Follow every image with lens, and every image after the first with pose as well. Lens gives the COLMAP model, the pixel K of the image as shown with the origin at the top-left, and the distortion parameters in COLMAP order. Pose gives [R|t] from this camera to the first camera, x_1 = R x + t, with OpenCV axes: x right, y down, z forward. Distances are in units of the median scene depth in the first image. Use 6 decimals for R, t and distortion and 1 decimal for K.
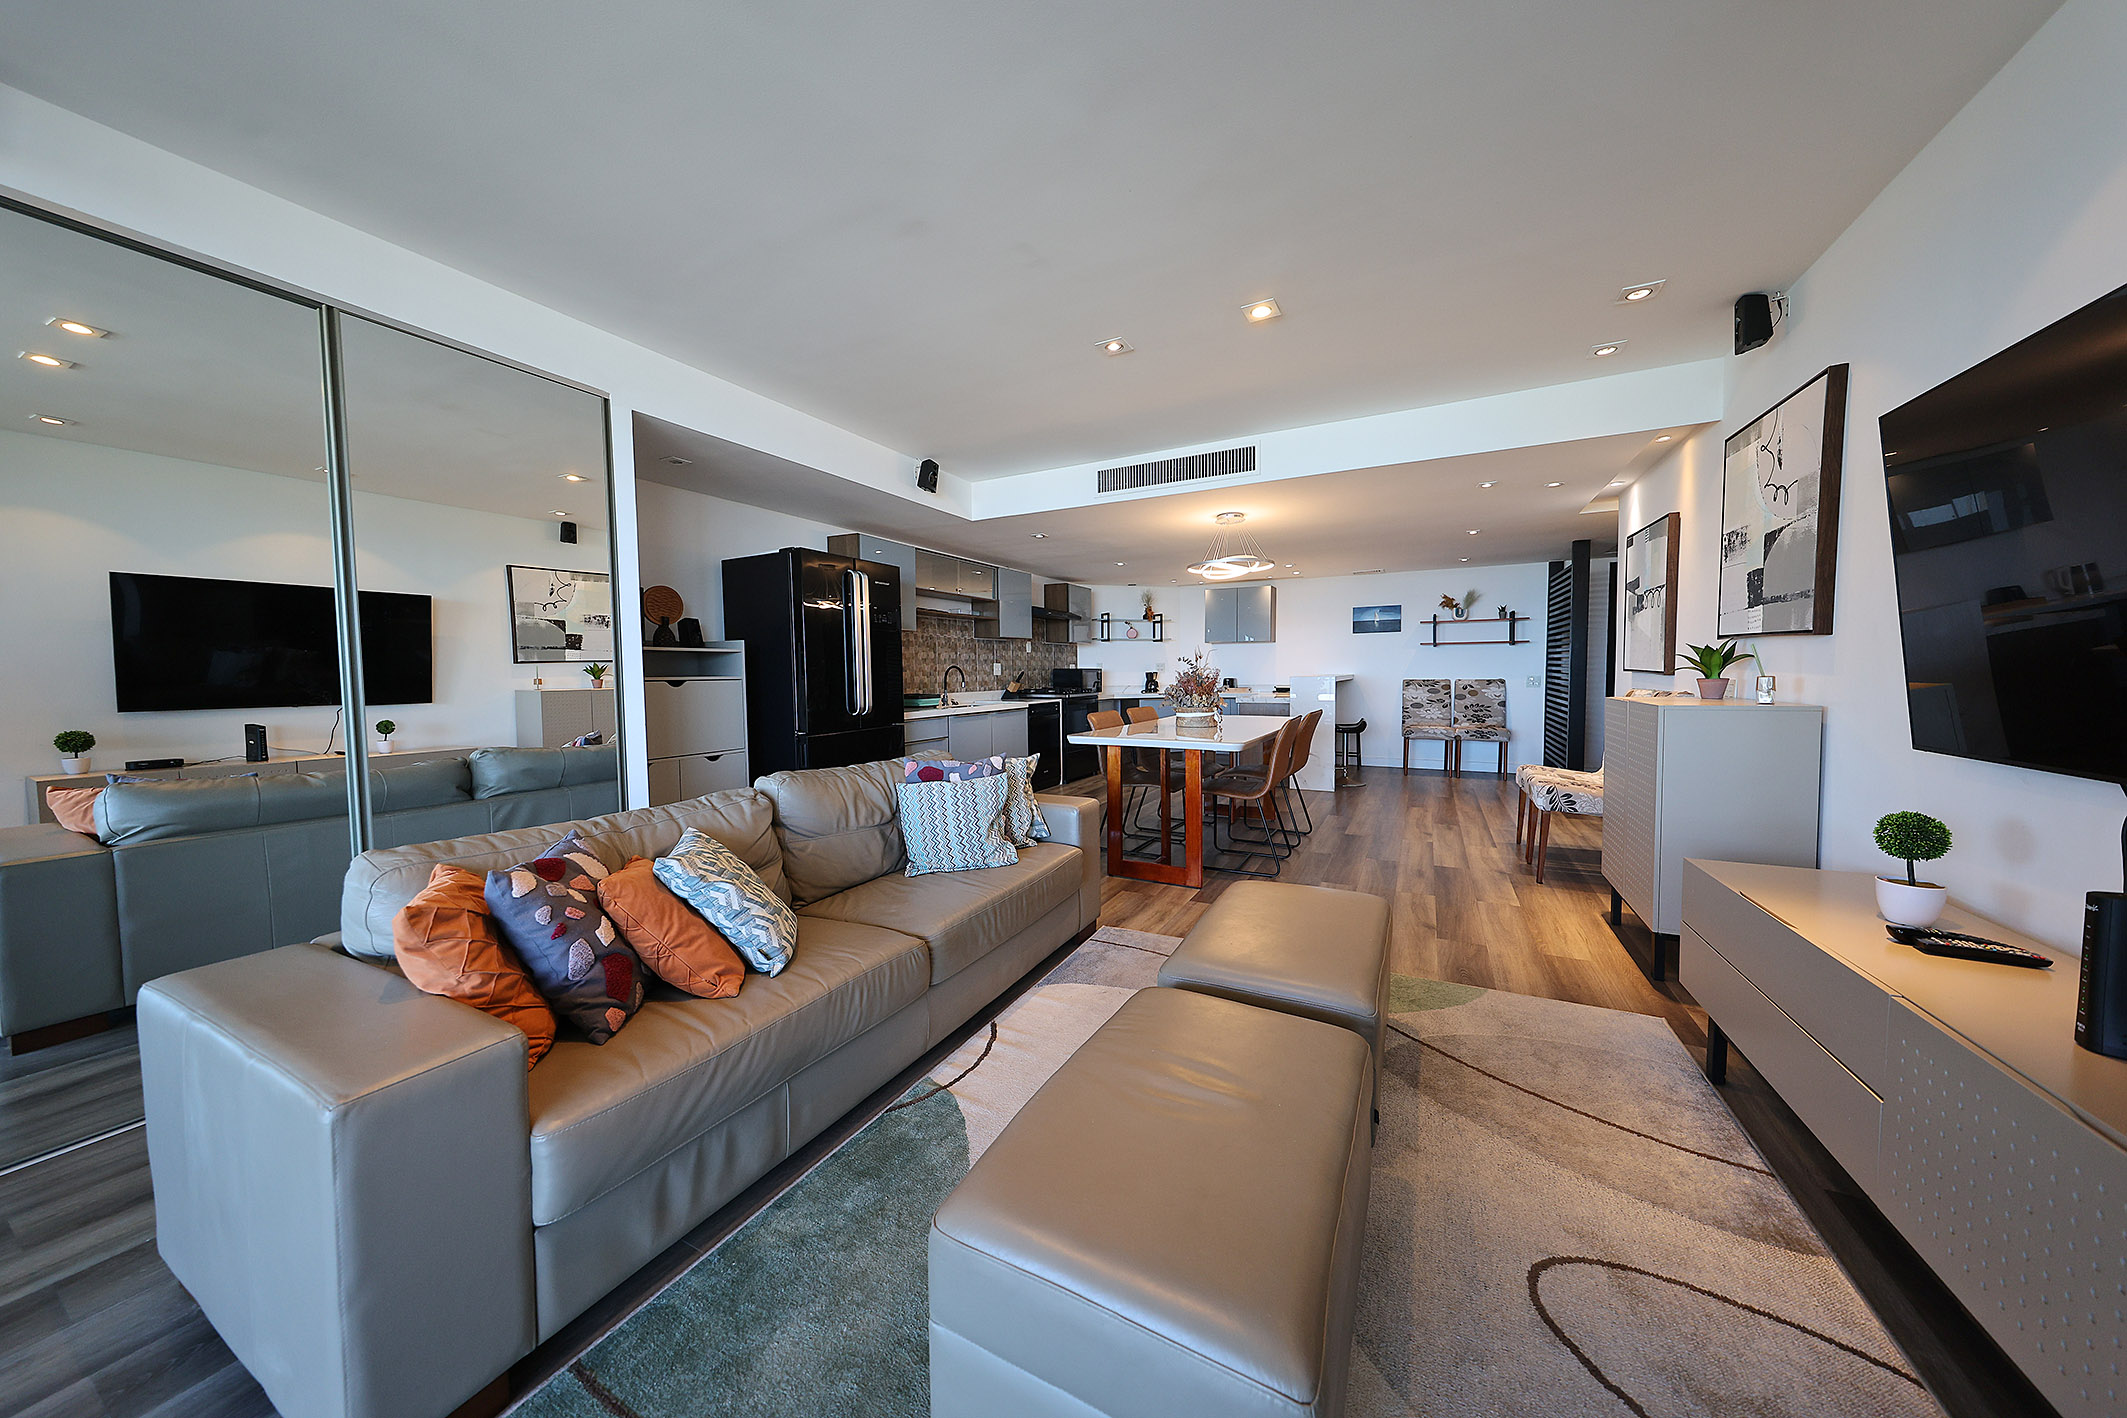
lens RADIAL K [[686.9, 0, 1065.1], [0, 686.9, 708.2], [0, 0, 1]] dist [0.004539, -0.000145]
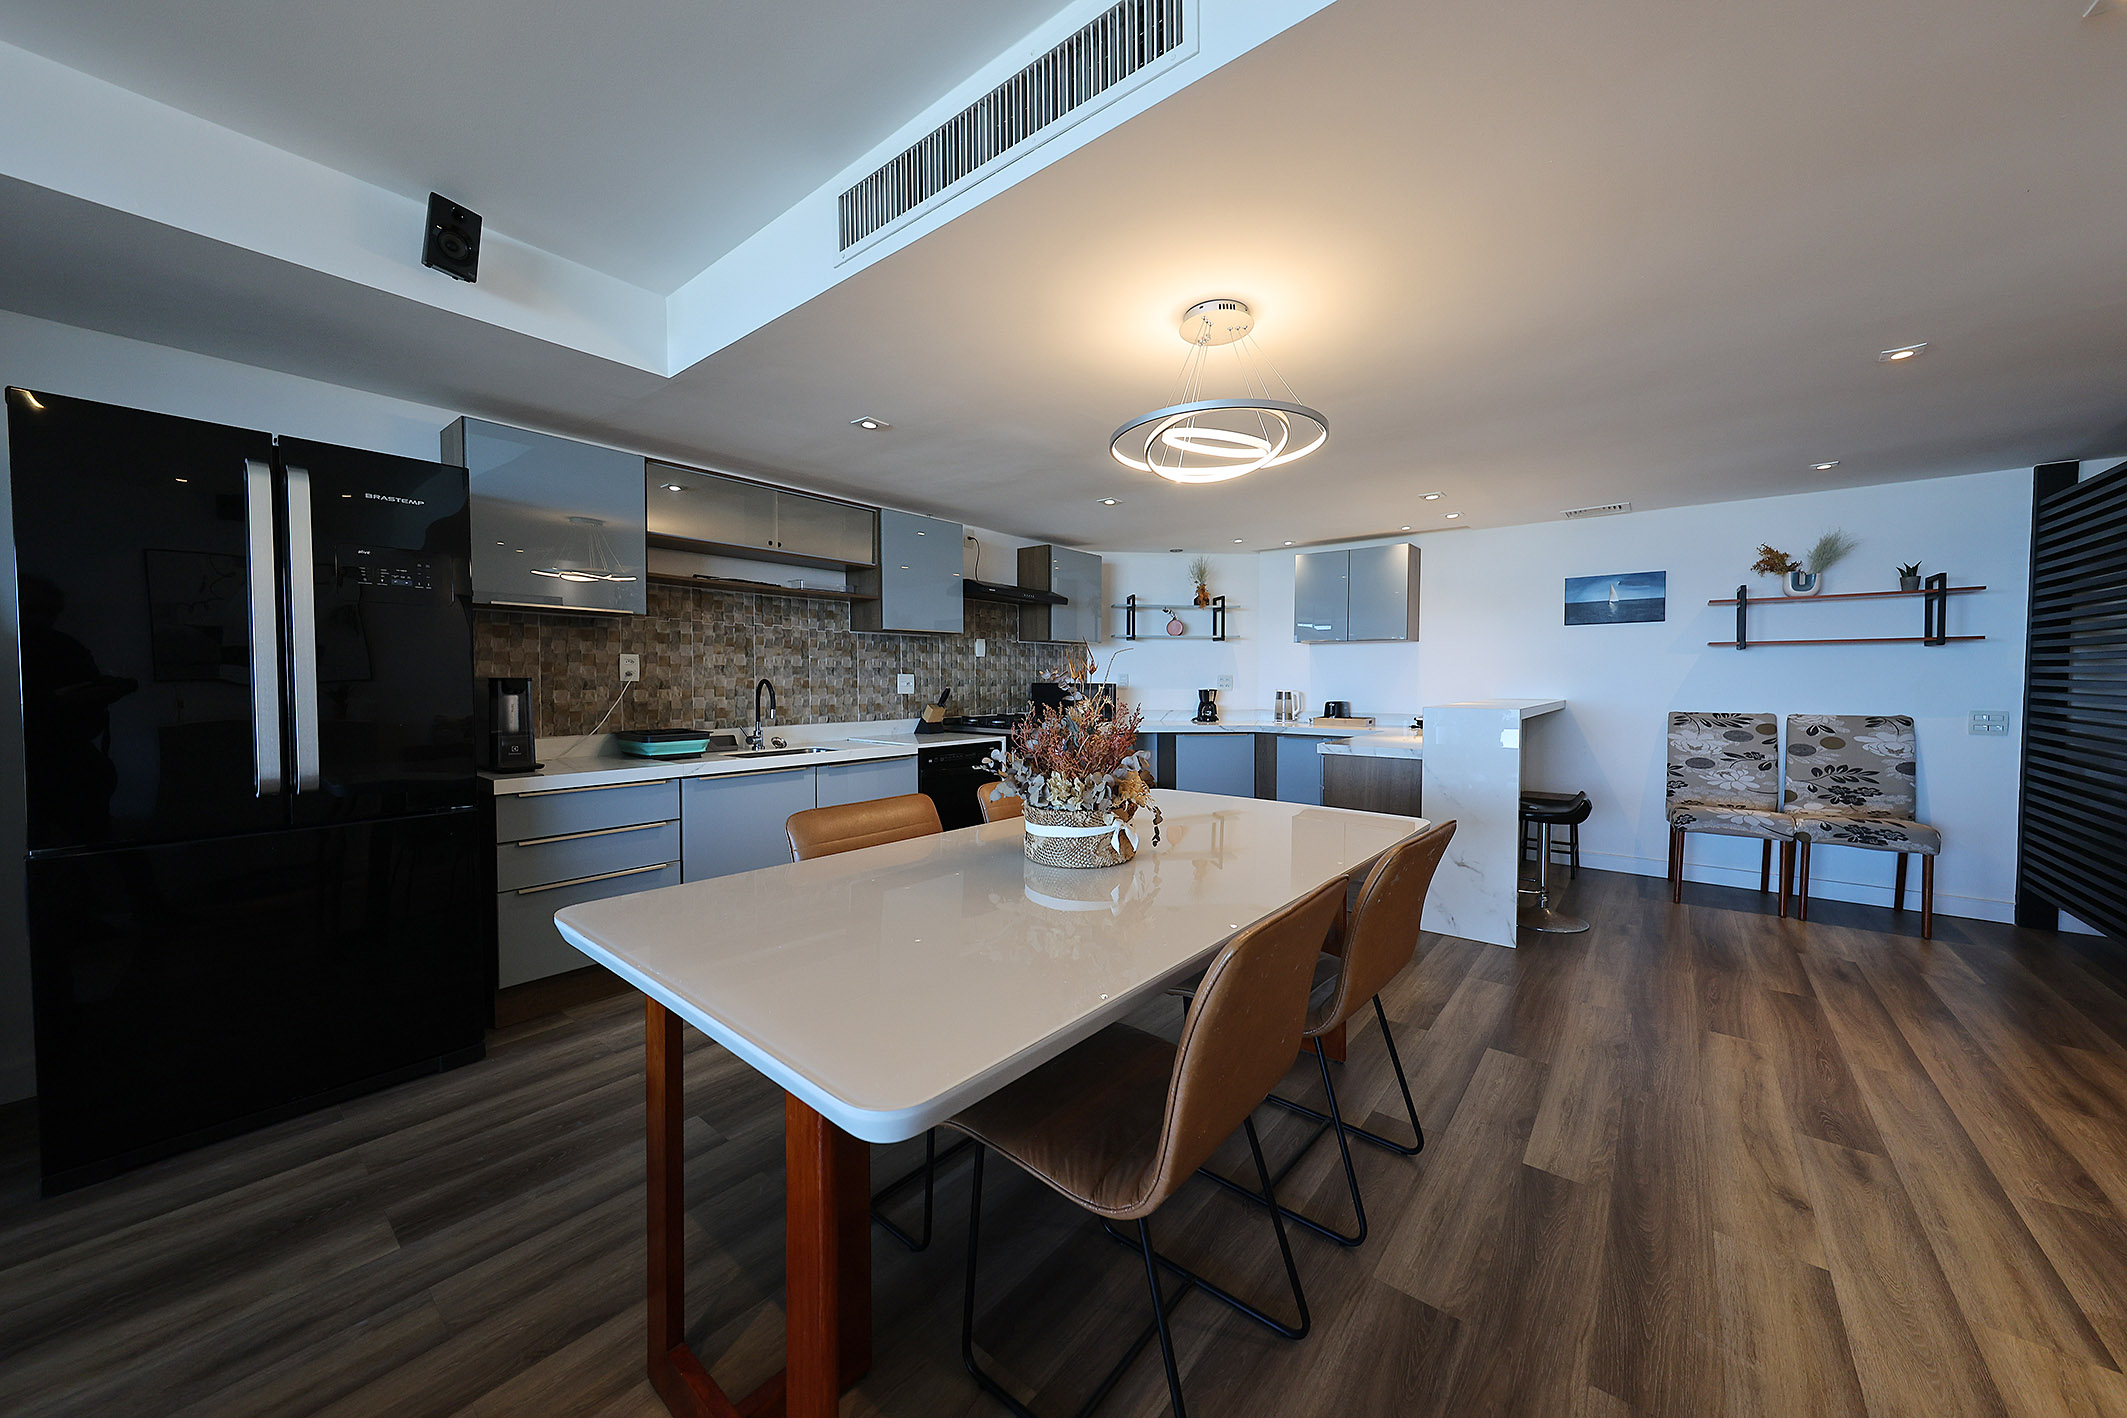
lens RADIAL K [[741.6, 0, 1065.6], [0, 741.6, 707.0], [0, 0, 1]] dist [0.000048, 0.000305]
pose [[0.979529, 0.018334, -0.200467, 0.167842], [-0.021513, 0.999675, -0.013690, -0.030351], [0.200151, 0.017722, 0.979605, 0.386159]]
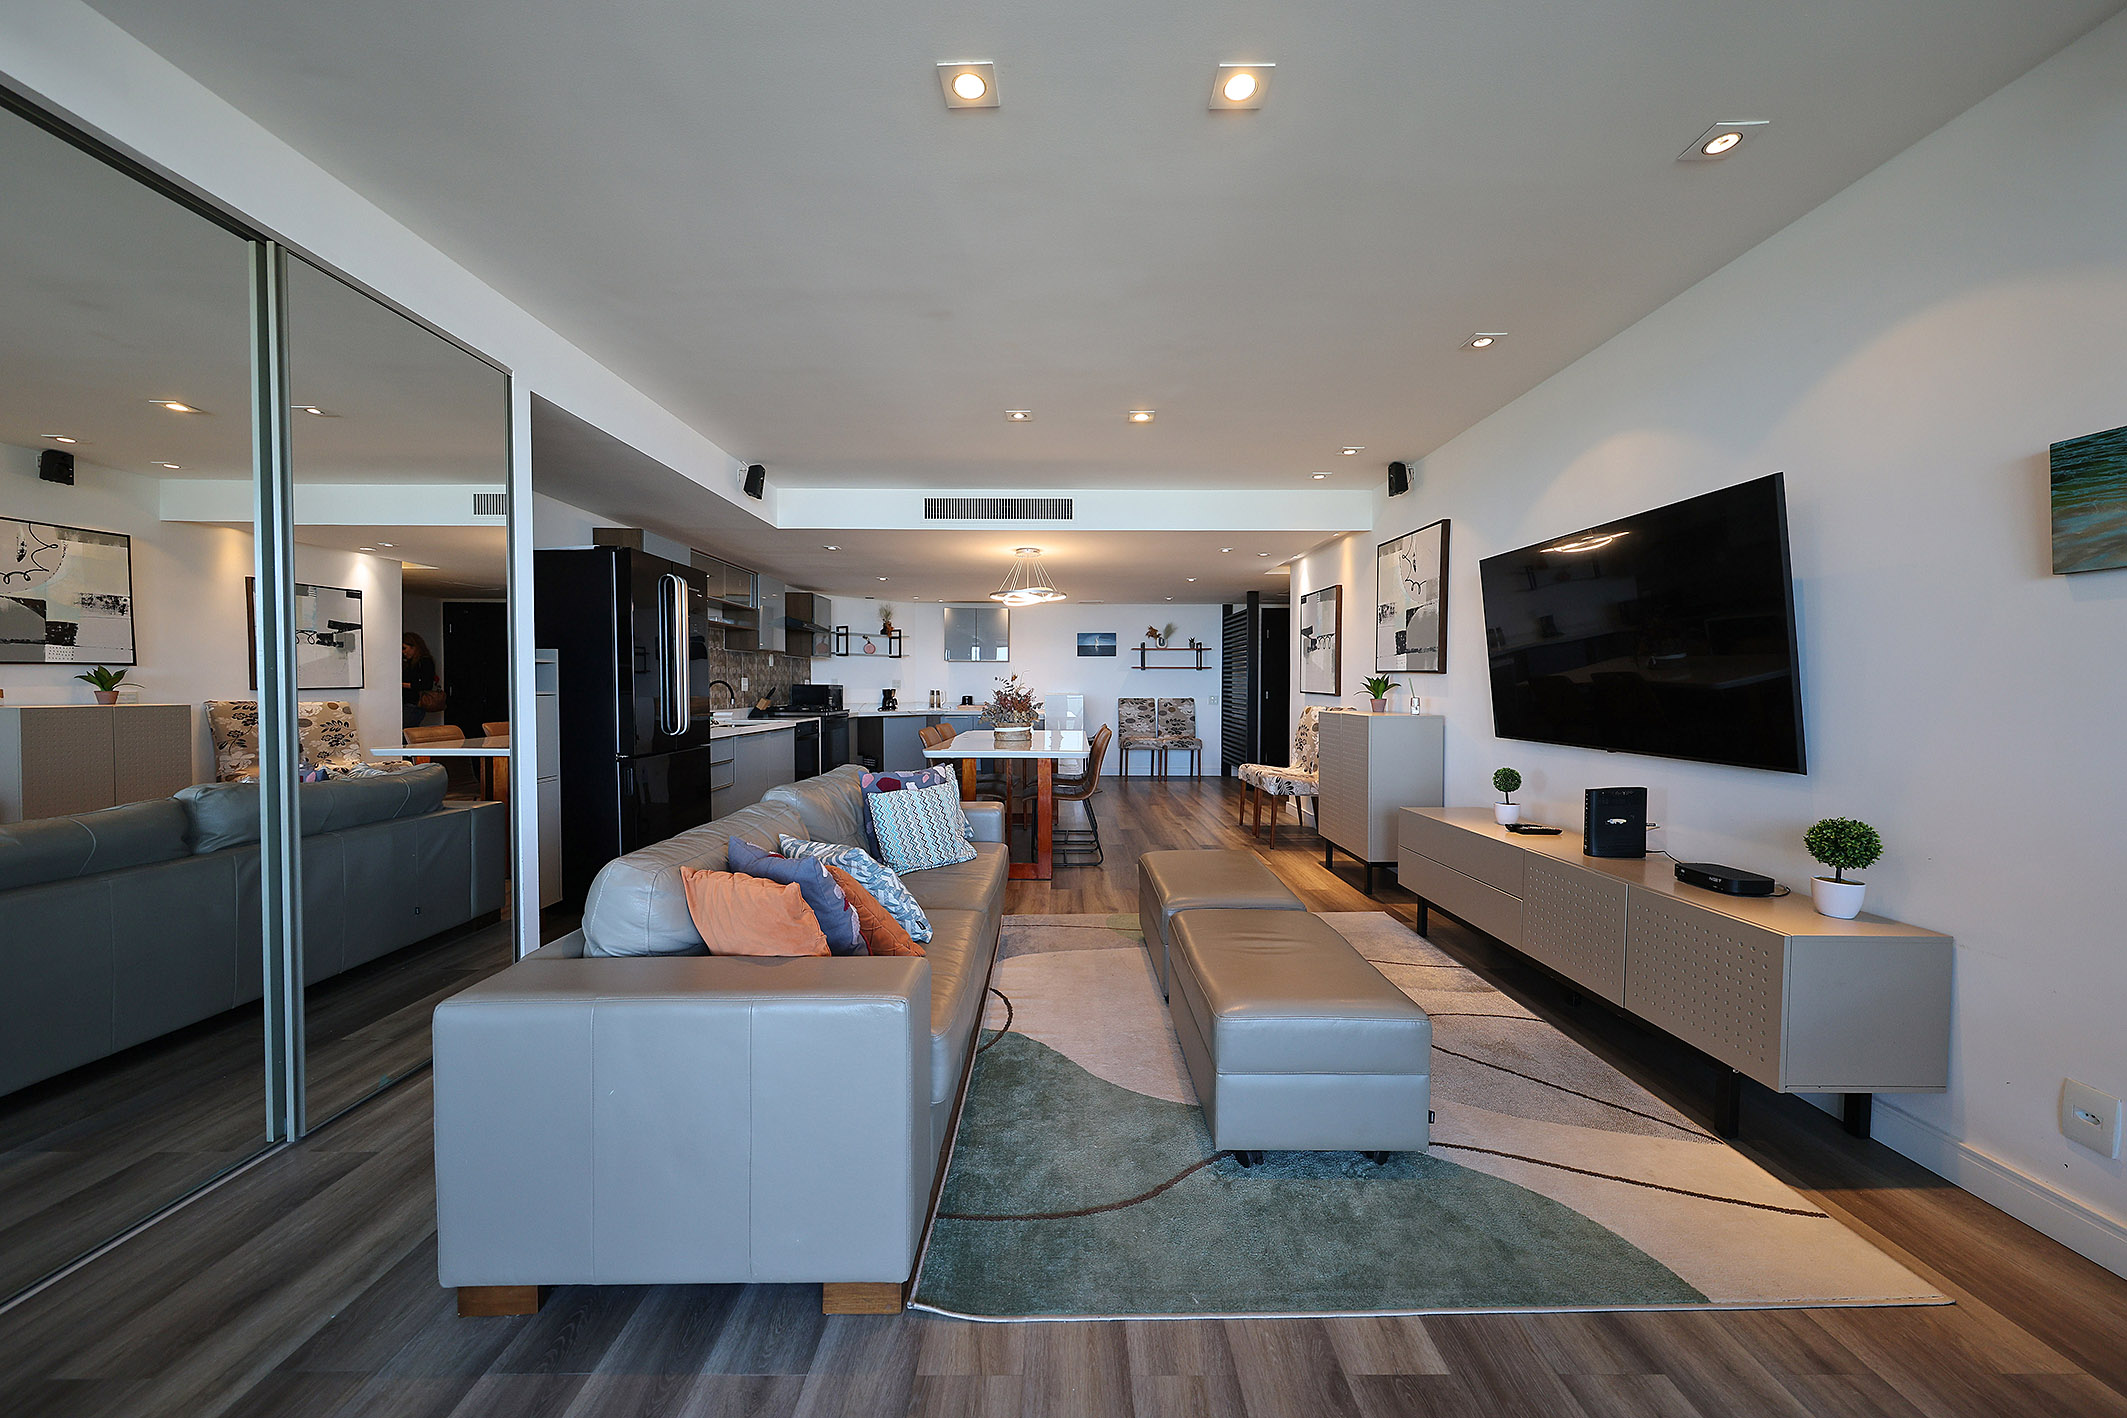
lens RADIAL K [[751.6, 0, 1063.5], [0, 751.6, 709.0], [0, 0, 1]] dist [-0.000058, -0.000165]
pose [[0.884823, -0.001437, 0.465926, -0.186782], [0.013296, 0.999666, -0.022166, 0.003007], [-0.465738, 0.025808, 0.884546, -0.064395]]
